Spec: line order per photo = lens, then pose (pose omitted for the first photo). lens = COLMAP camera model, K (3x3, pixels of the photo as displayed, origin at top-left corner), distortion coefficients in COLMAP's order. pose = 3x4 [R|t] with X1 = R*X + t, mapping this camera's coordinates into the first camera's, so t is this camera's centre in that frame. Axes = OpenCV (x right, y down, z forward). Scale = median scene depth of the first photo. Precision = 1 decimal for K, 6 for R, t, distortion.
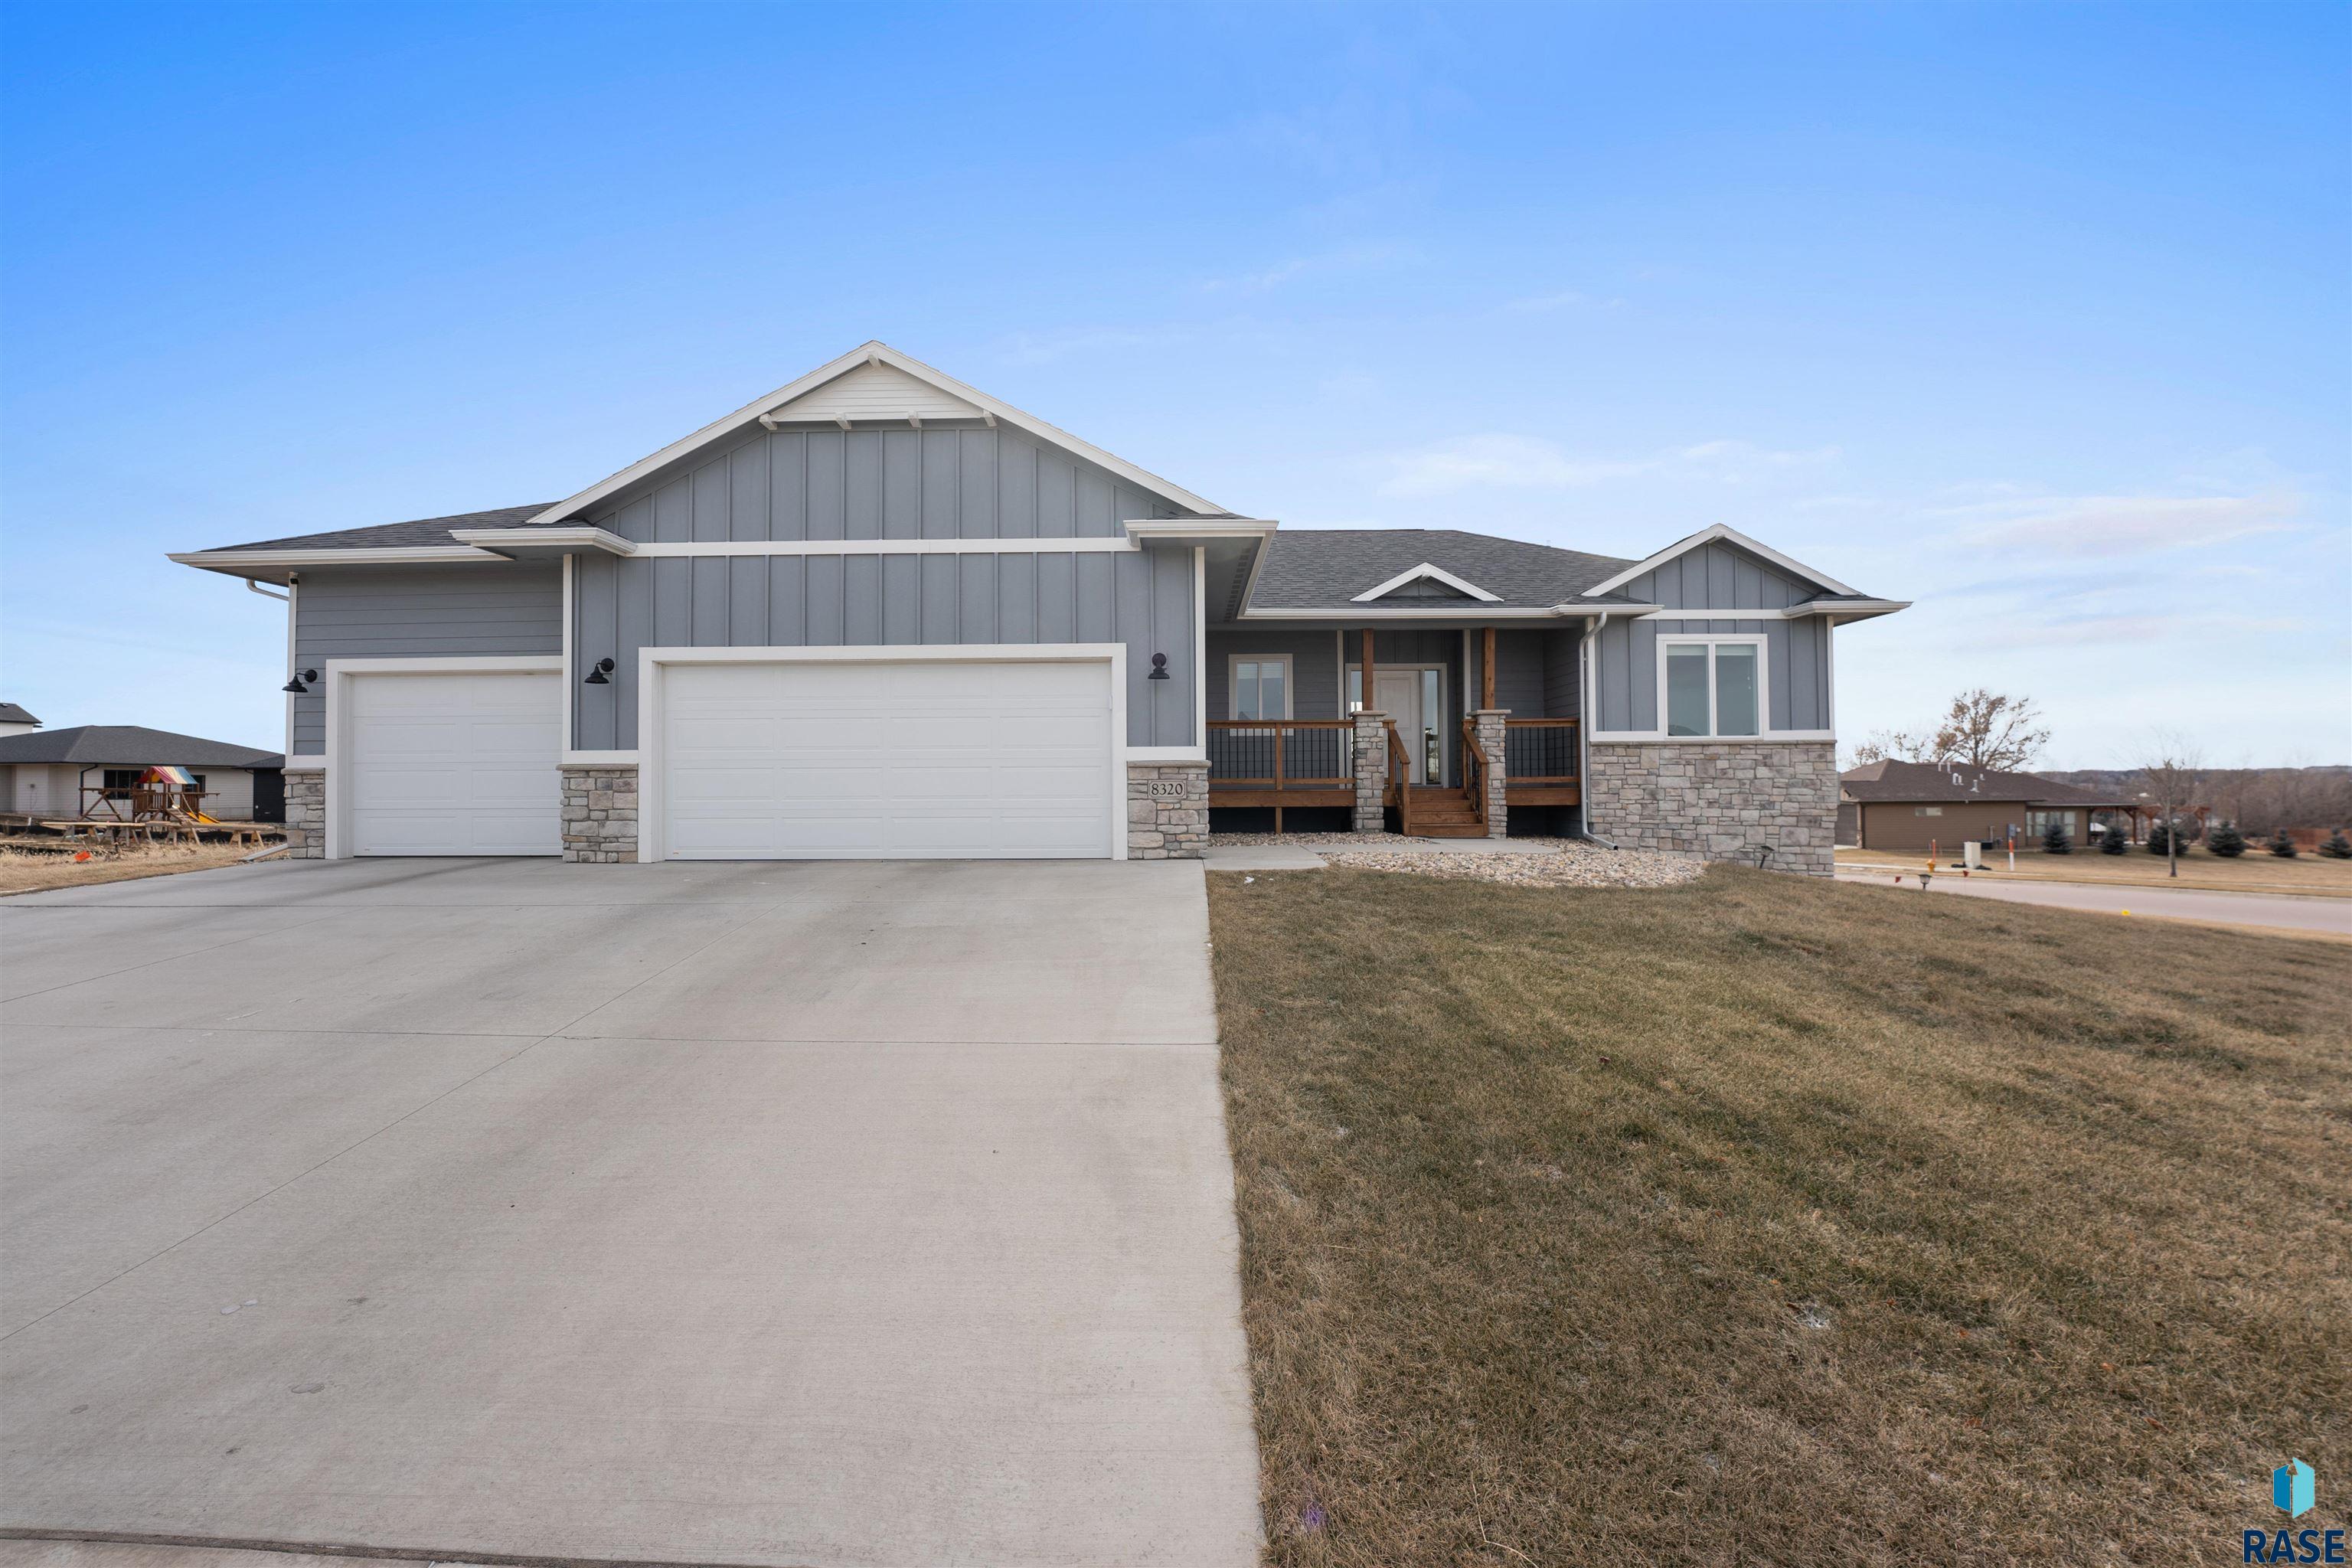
lens RADIAL K [[971.8, 0, 1188.7], [0, 971.8, 773.9], [0, 0, 1]] dist [-0.031678, 0.004763]
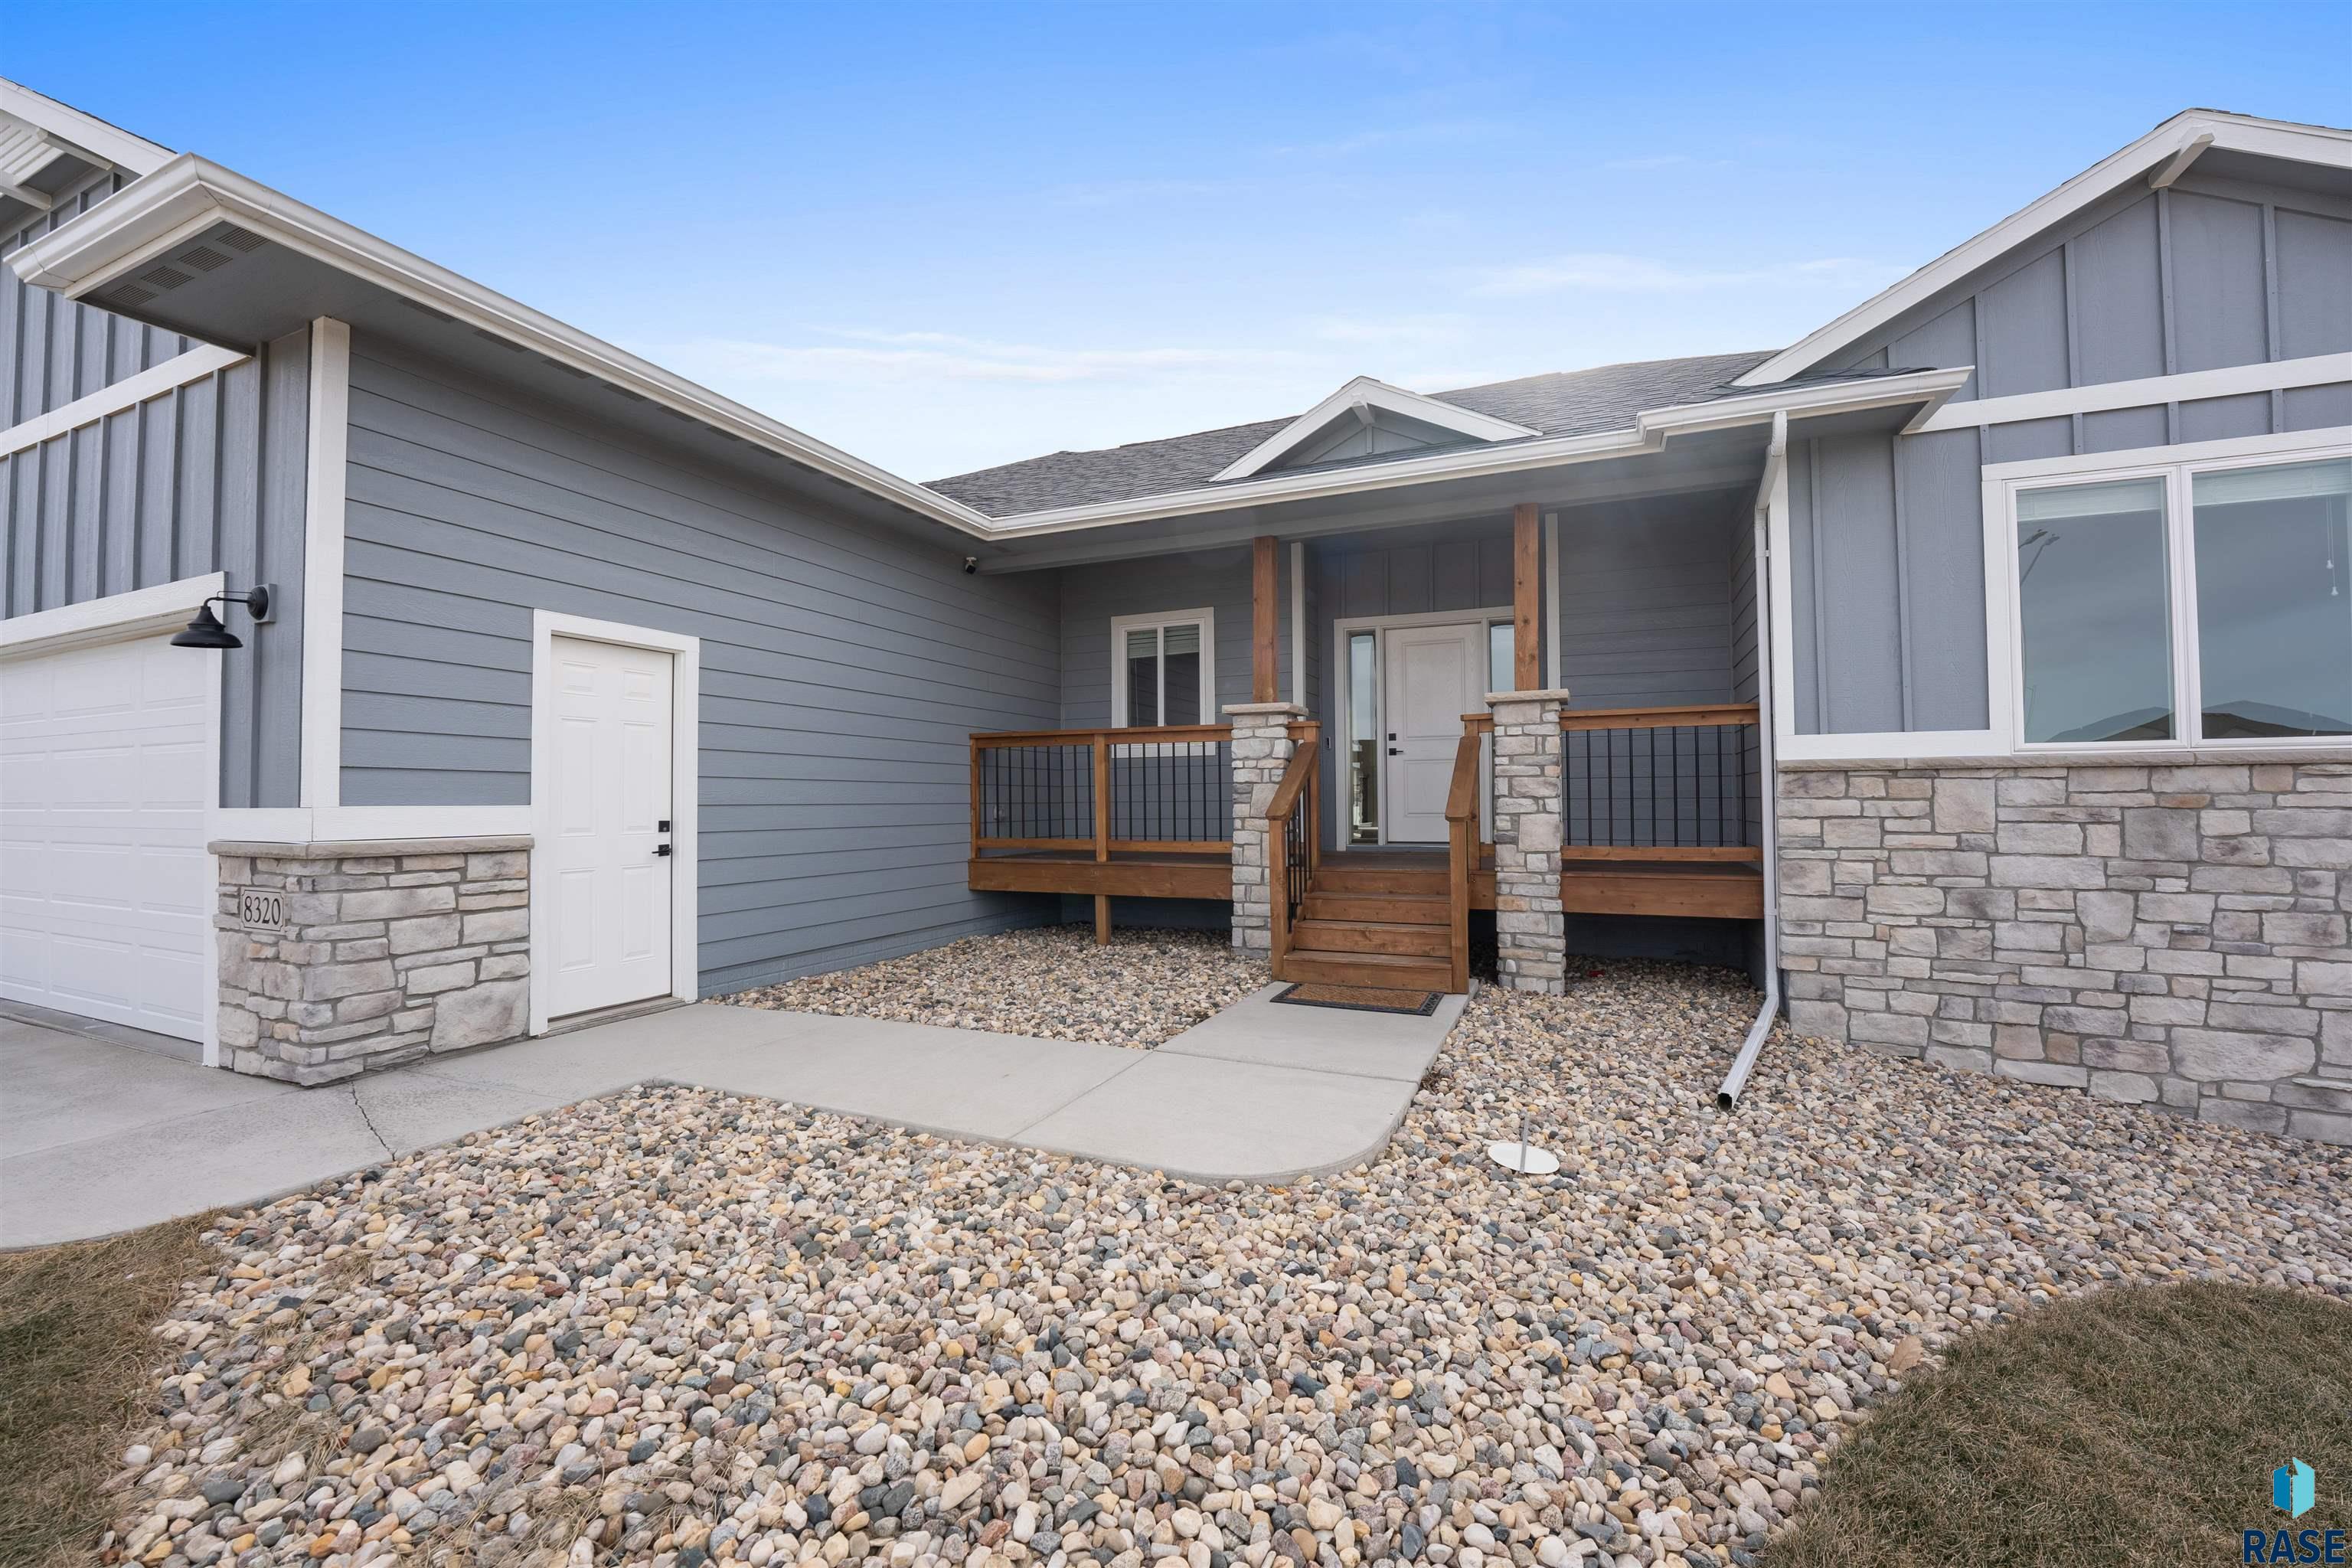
lens RADIAL K [[971.8, 0, 1167.2], [0, 971.8, 775.7], [0, 0, 1]] dist [-0.031678, 0.004763]
pose [[0.917313, -0.008671, -0.398072, 0.344869], [0.005370, 0.999941, -0.009406, -0.025418], [0.398130, 0.006490, 0.917306, 0.548091]]
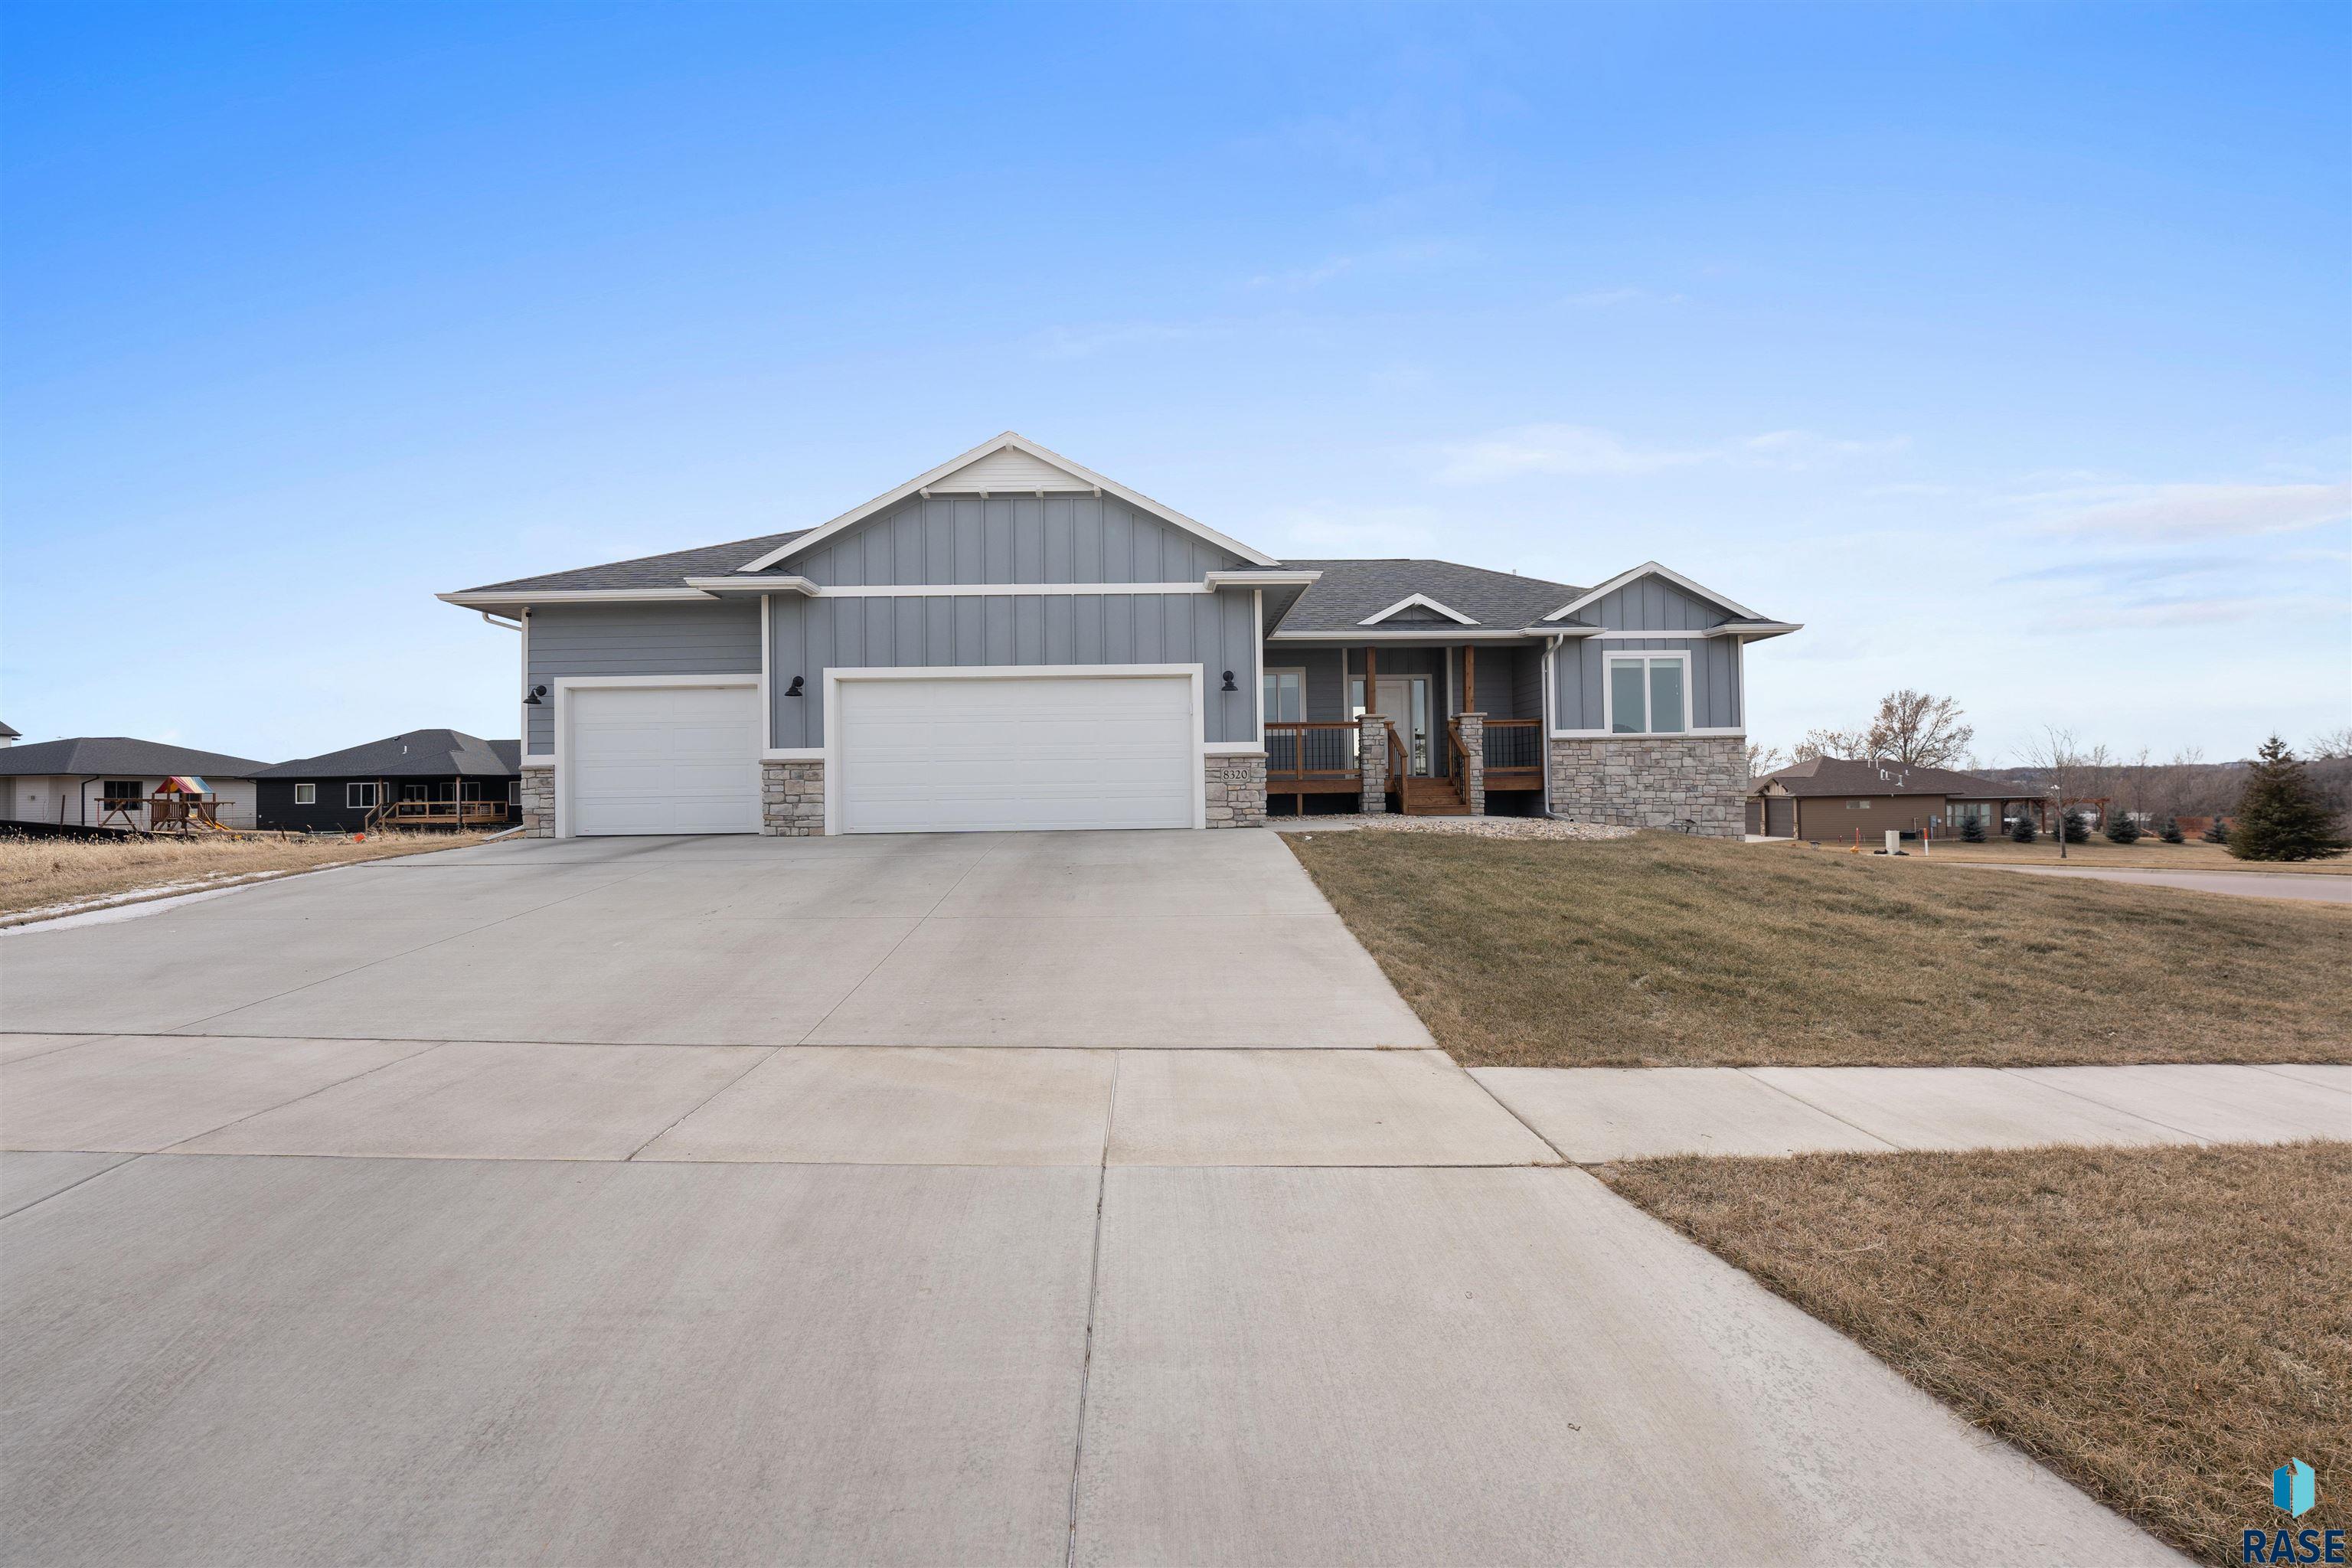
lens RADIAL K [[971.8, 0, 1191.6], [0, 971.8, 781.6], [0, 0, 1]] dist [-0.031678, 0.004763]
pose [[0.999117, -0.008919, 0.041045, -0.095412], [0.008796, 0.999956, 0.003162, 0.014426], [-0.041072, -0.002798, 0.999152, -0.218786]]
